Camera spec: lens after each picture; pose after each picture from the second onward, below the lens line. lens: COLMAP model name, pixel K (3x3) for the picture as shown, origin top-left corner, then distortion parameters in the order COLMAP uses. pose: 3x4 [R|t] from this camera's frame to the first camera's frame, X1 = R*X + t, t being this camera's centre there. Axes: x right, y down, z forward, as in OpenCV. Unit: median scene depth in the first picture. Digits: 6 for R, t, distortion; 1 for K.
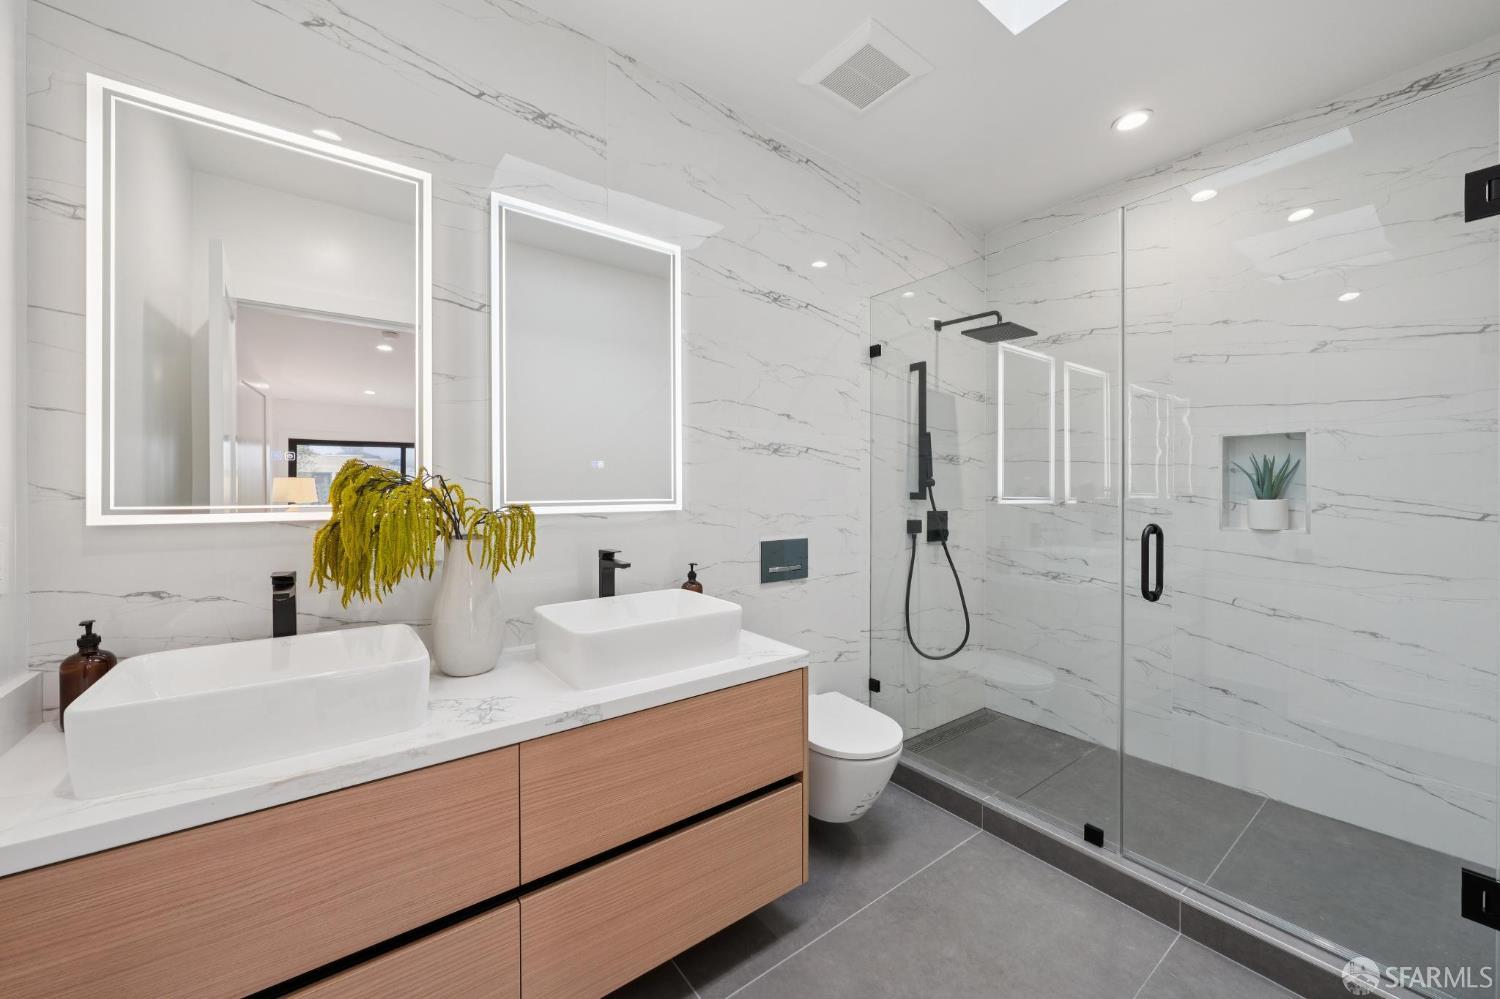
lens RADIAL K [[564.3, 0, 749.8], [0, 564.3, 494.5], [0, 0, 1]] dist [0.000992, 0.000143]
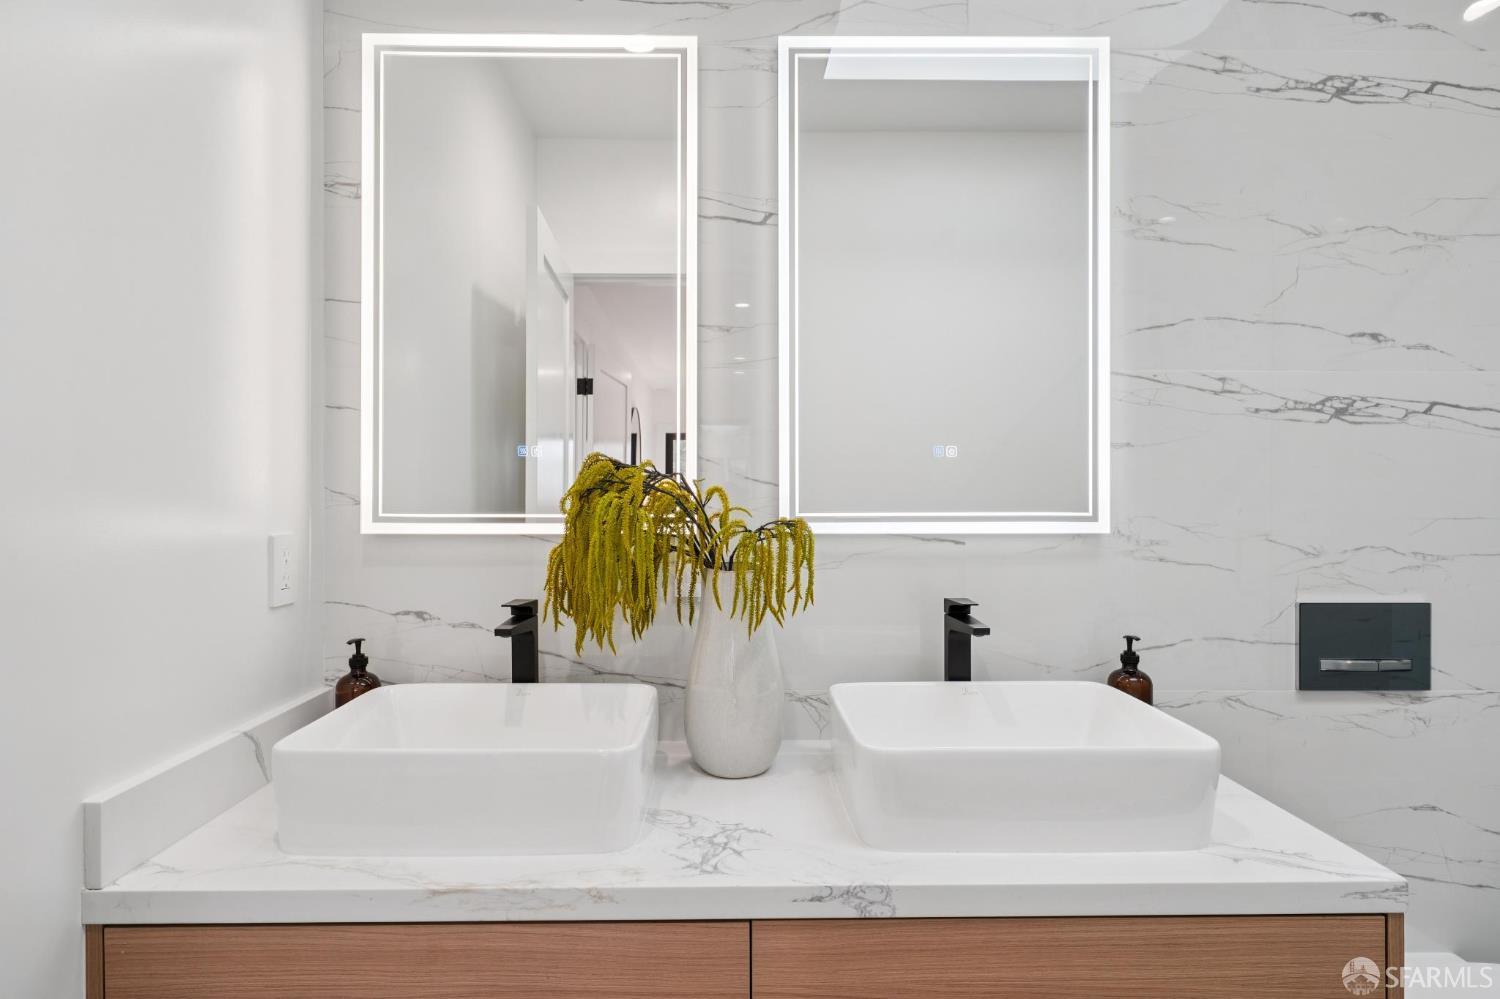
lens RADIAL K [[807.8, 0, 748.6], [0, 807.8, 499.3], [0, 0, 1]] dist [0.009544, -0.003305]
pose [[0.806181, 0.004103, -0.591655, 0.069507], [-0.006288, 0.999979, -0.001635, -0.001303], [0.591636, 0.005038, 0.806190, 0.229227]]
